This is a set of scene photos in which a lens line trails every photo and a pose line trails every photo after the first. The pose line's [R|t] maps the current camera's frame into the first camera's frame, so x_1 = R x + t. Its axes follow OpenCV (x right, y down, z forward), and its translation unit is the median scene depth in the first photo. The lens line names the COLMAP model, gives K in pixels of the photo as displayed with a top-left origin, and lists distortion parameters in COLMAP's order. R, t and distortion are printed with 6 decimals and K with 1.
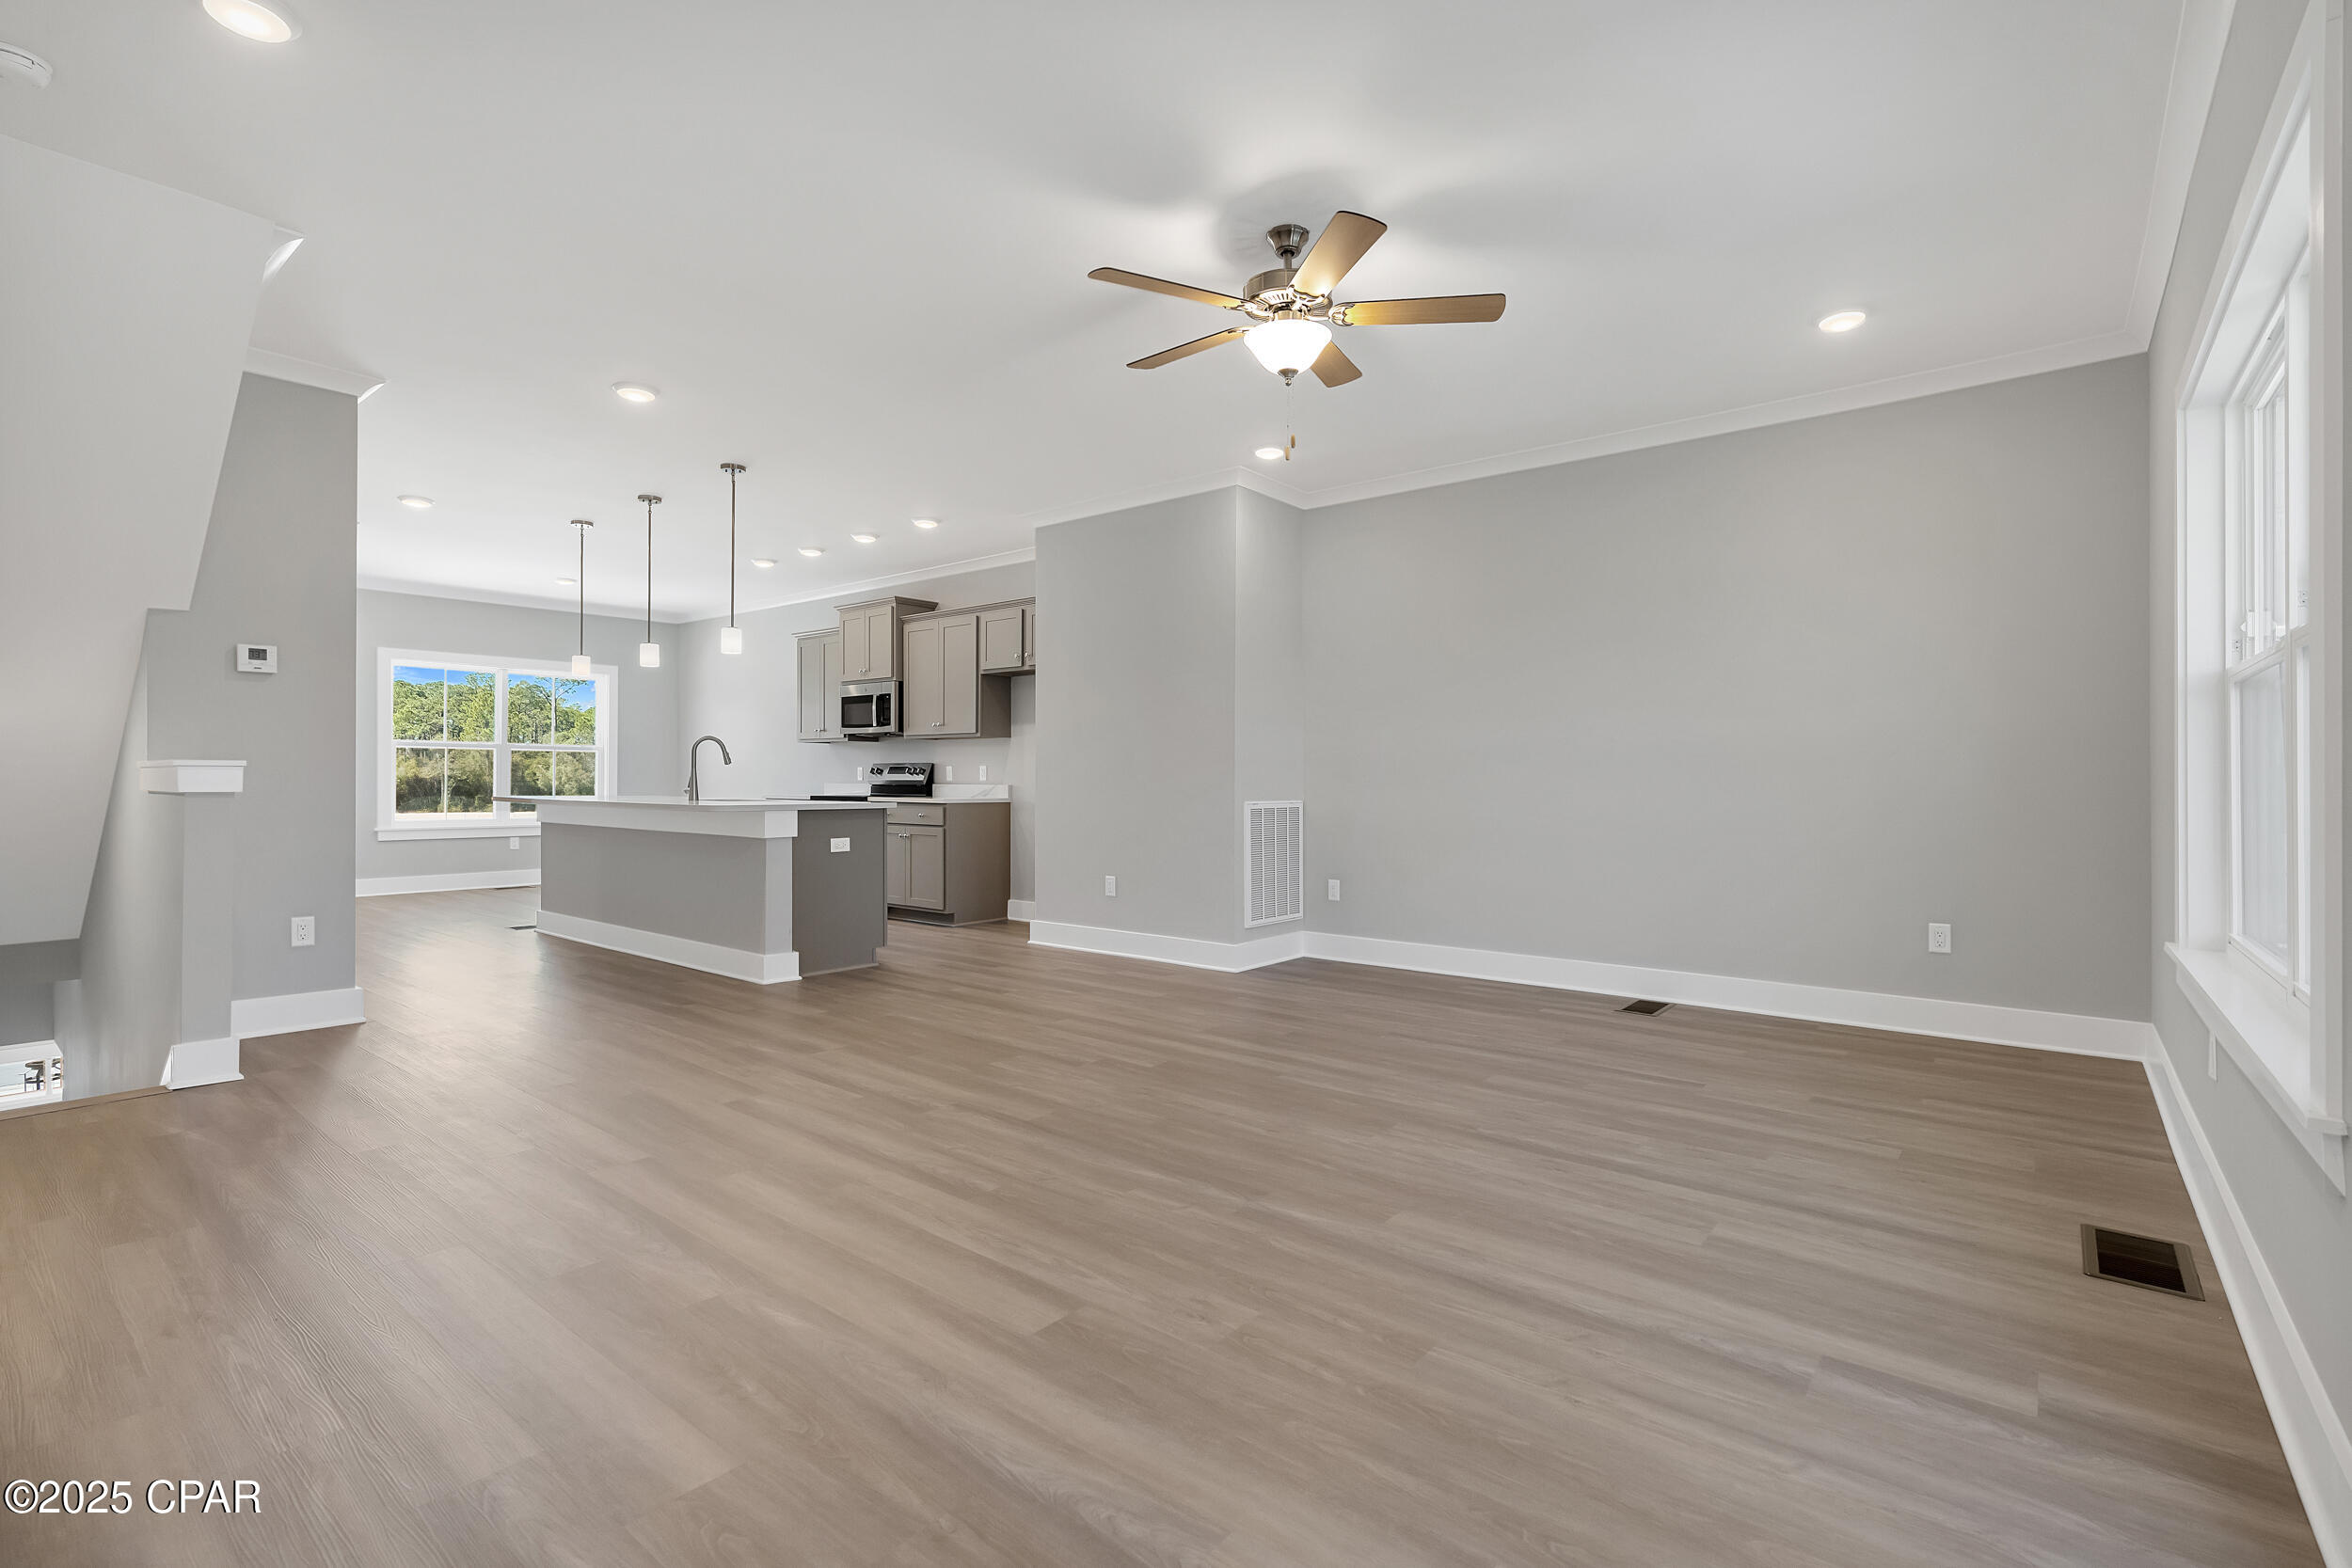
lens RADIAL K [[1064.8, 0, 1193.6], [0, 1064.8, 785.3], [0, 0, 1]] dist [-0.007544, 0.002592]
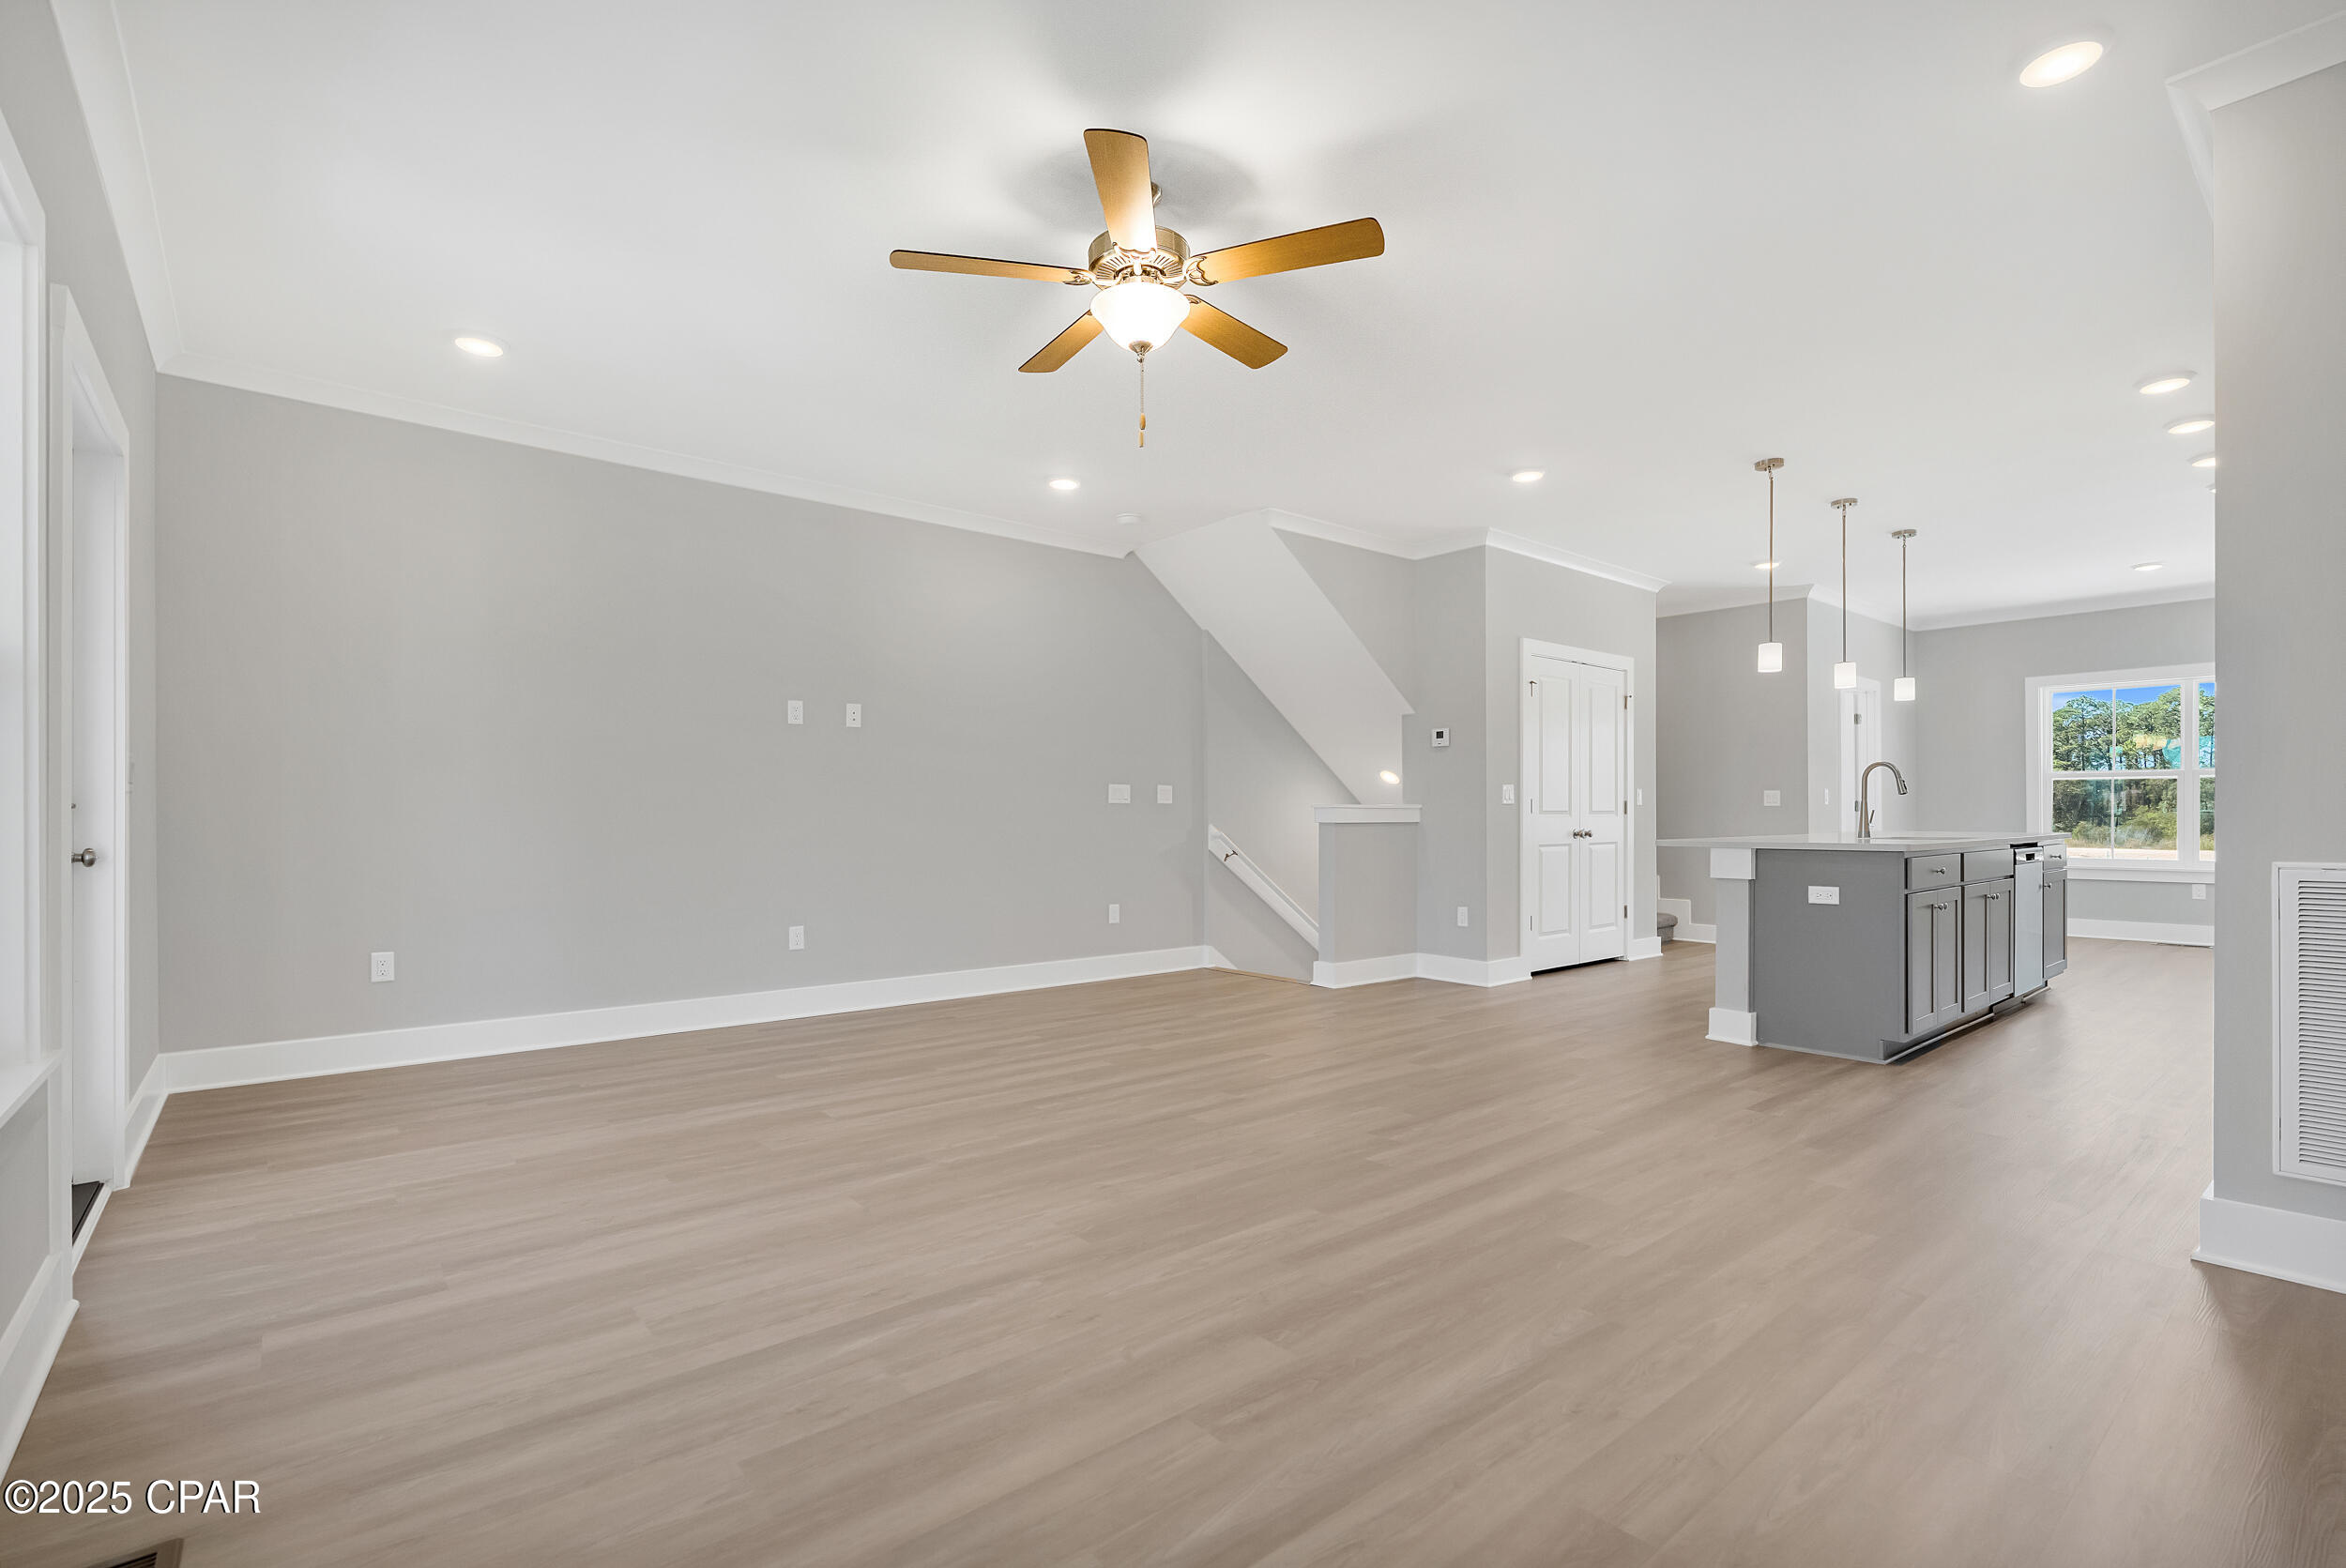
lens RADIAL K [[1062.1, 0, 1179.5], [0, 1062.1, 825.1], [0, 0, 1]] dist [-0.007544, 0.002592]
pose [[-0.195548, 0.005874, -0.980677, 0.486106], [-0.002118, 0.999977, 0.006412, 0.000087], [0.980692, 0.003331, -0.195531, 0.620204]]
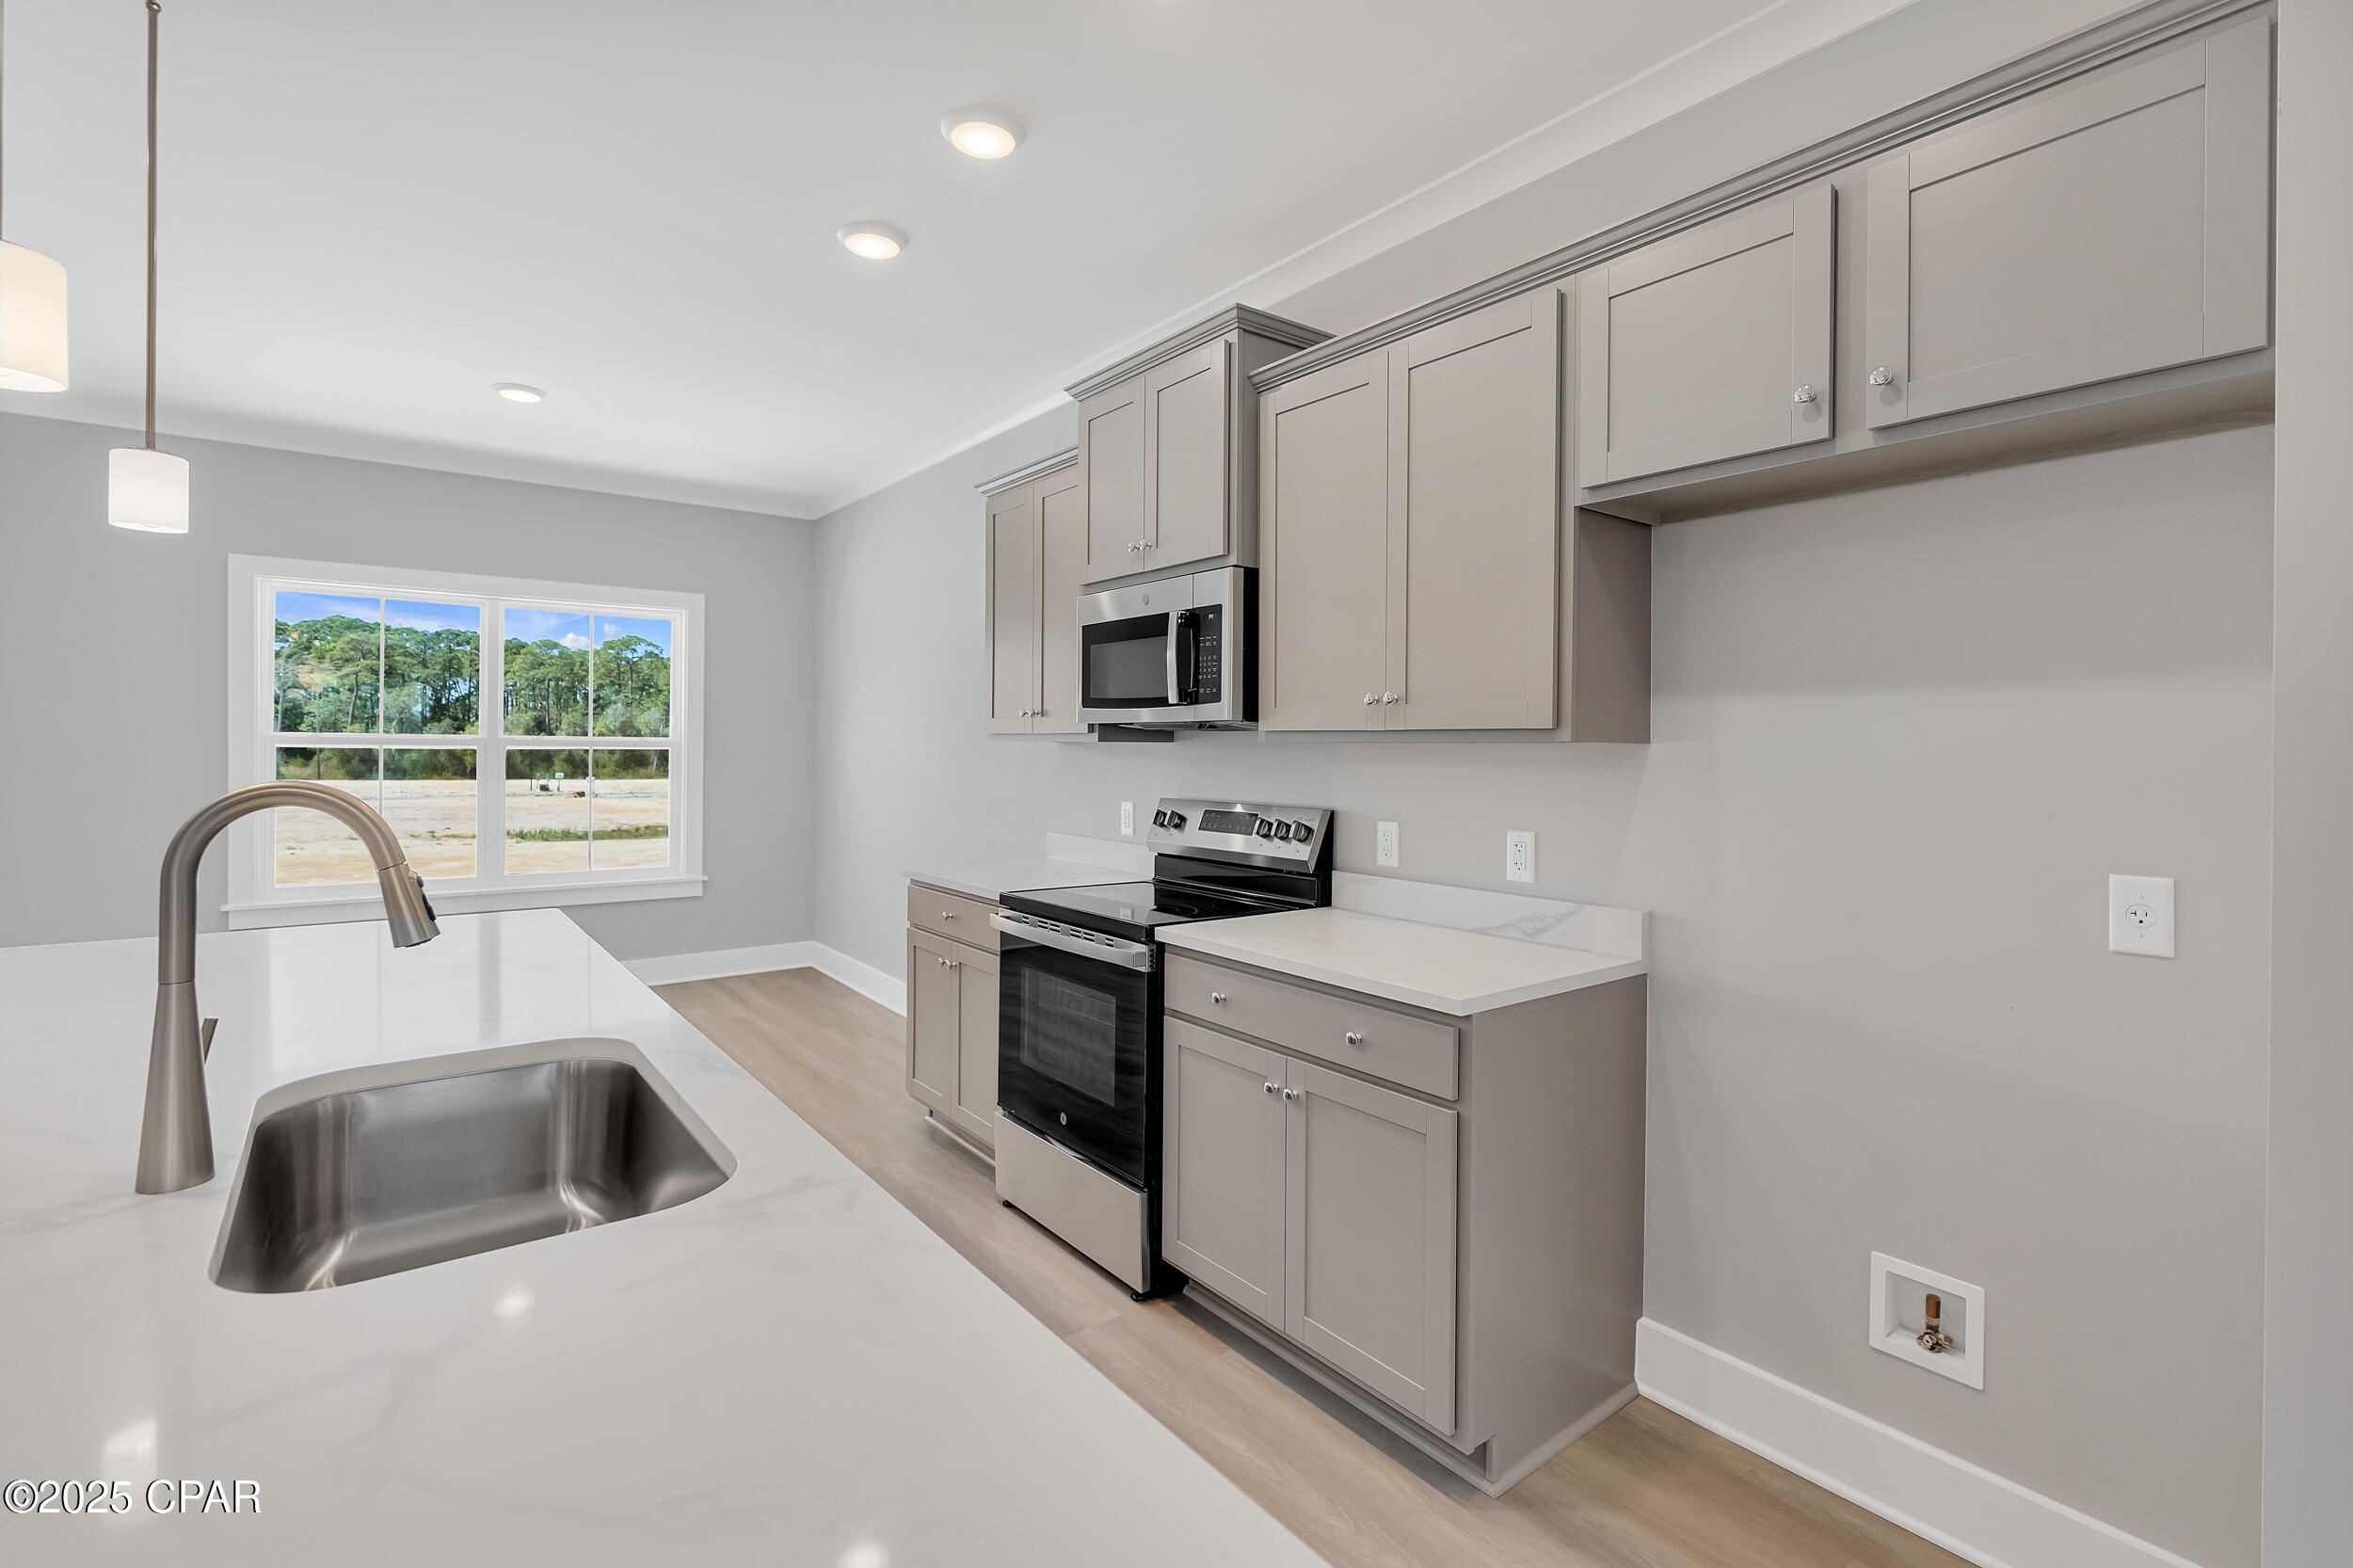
lens RADIAL K [[1065.3, 0, 1192.1], [0, 1065.3, 750.6], [0, 0, 1]] dist [-0.007544, 0.002592]
pose [[0.973072, 0.004030, -0.230466, -0.281594], [-0.004708, 0.999986, -0.002394, -0.052184], [0.230453, 0.003414, 0.973077, 0.876869]]
